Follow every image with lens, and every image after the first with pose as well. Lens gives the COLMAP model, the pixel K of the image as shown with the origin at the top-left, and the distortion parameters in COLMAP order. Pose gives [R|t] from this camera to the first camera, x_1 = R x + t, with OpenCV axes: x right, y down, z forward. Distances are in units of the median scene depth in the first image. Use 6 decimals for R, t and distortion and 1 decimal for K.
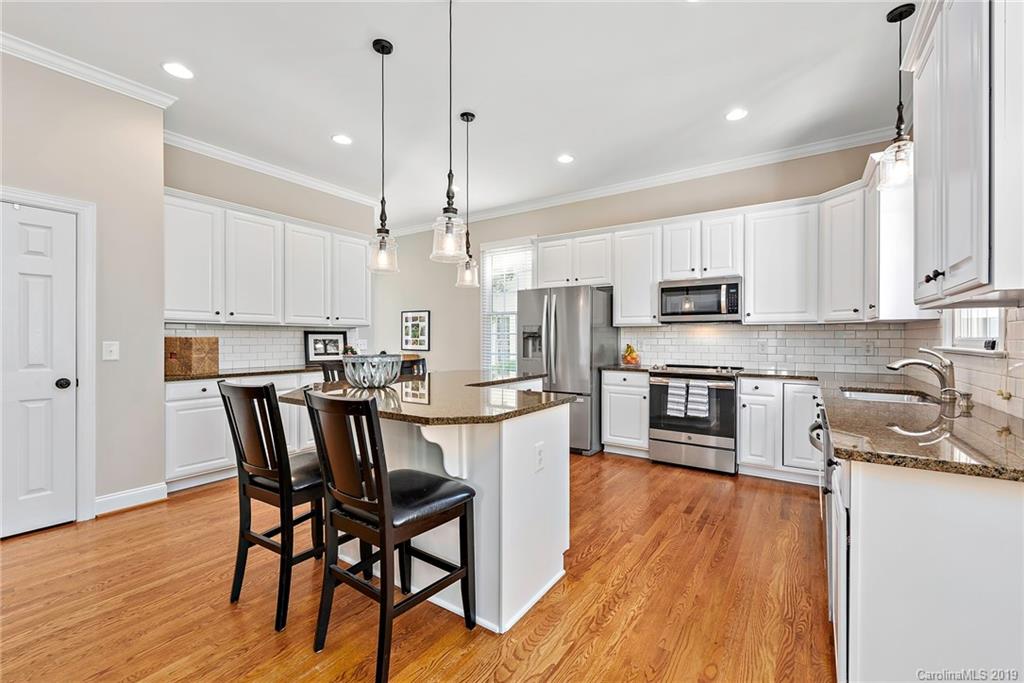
lens RADIAL K [[432.5, 0, 512.0], [0, 432.5, 341.5], [0, 0, 1]] dist [-0.000690, -0.000118]
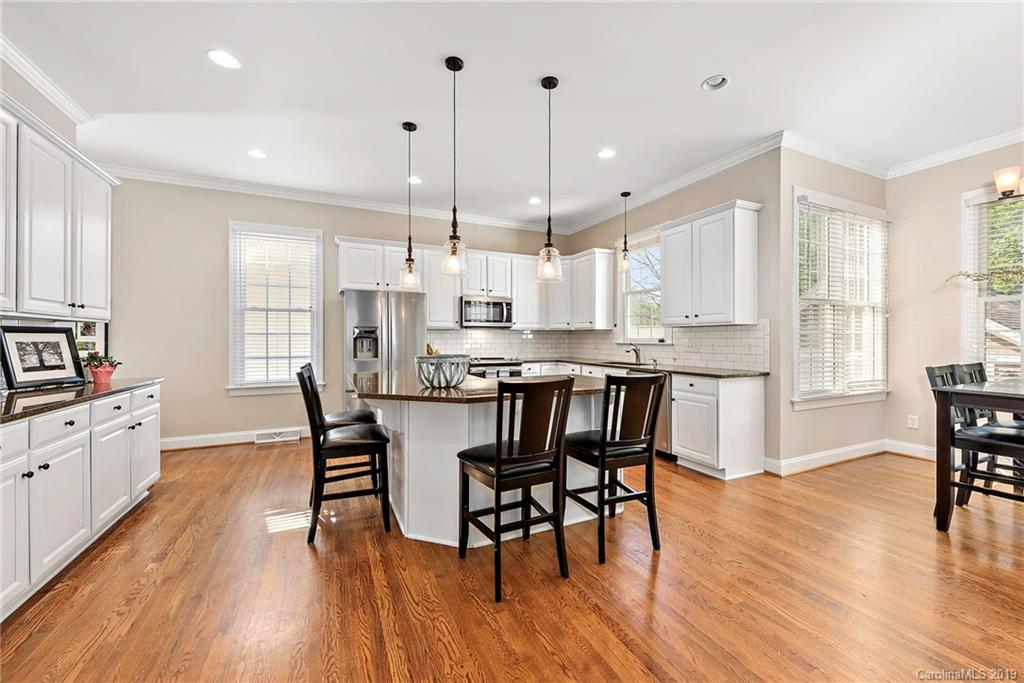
lens RADIAL K [[405.6, 0, 526.7], [0, 405.6, 339.2], [0, 0, 1]] dist [0.000130, 0.000017]
pose [[0.497548, -0.004105, 0.867427, -0.699973], [0.008548, 0.999963, -0.000170, -0.003972], [-0.867394, 0.007499, 0.497565, 0.228944]]
